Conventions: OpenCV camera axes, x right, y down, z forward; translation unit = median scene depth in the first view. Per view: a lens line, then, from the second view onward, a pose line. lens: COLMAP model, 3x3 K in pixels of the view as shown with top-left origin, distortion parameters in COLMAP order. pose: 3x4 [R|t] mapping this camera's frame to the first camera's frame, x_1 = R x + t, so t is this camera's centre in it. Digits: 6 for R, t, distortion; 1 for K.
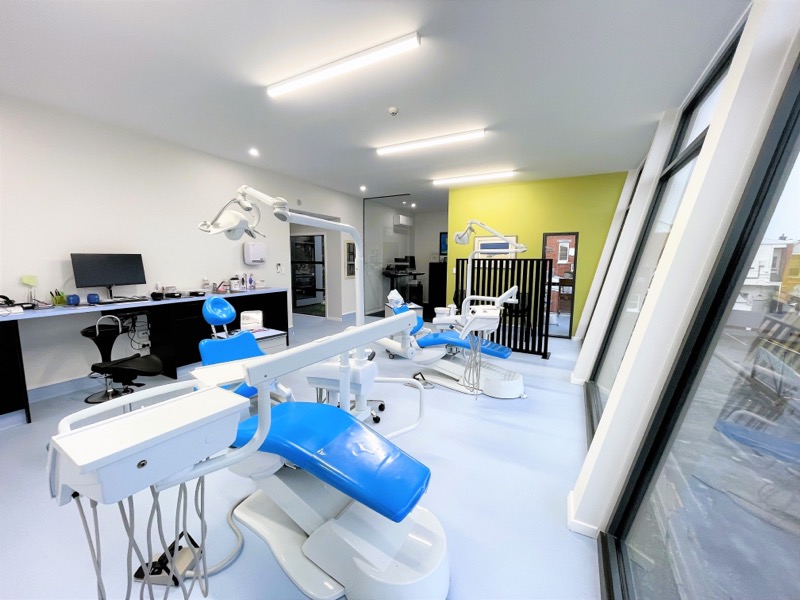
lens RADIAL K [[320.5, 0, 398.6], [0, 320.5, 294.2], [0, 0, 1]] dist [-0.011601, -0.000239]
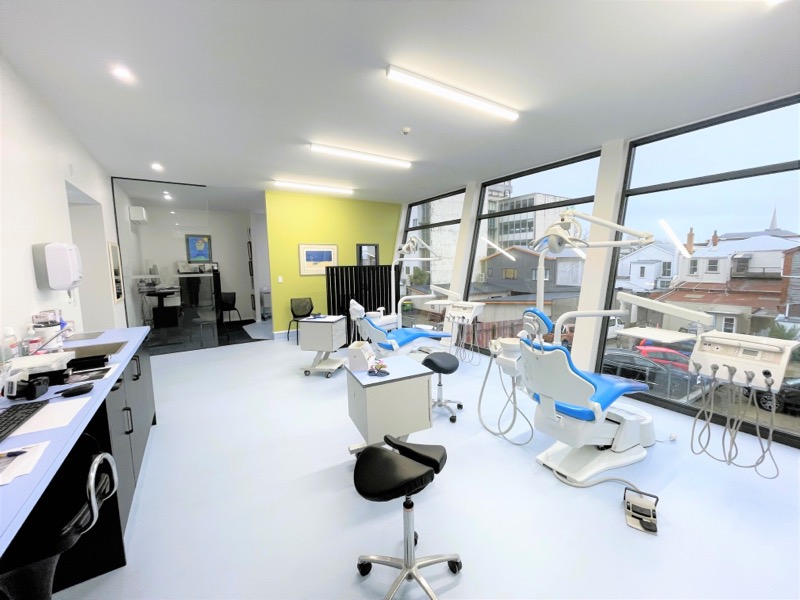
lens RADIAL K [[324.1, 0, 400.0], [0, 324.1, 300.0], [0, 0, 1]] dist [-0.000357, -0.000036]
pose [[0.480549, -0.112745, 0.869690, -0.618222], [0.117034, 0.991076, 0.063813, -0.047422], [-0.869123, 0.071118, 0.489456, 0.309518]]
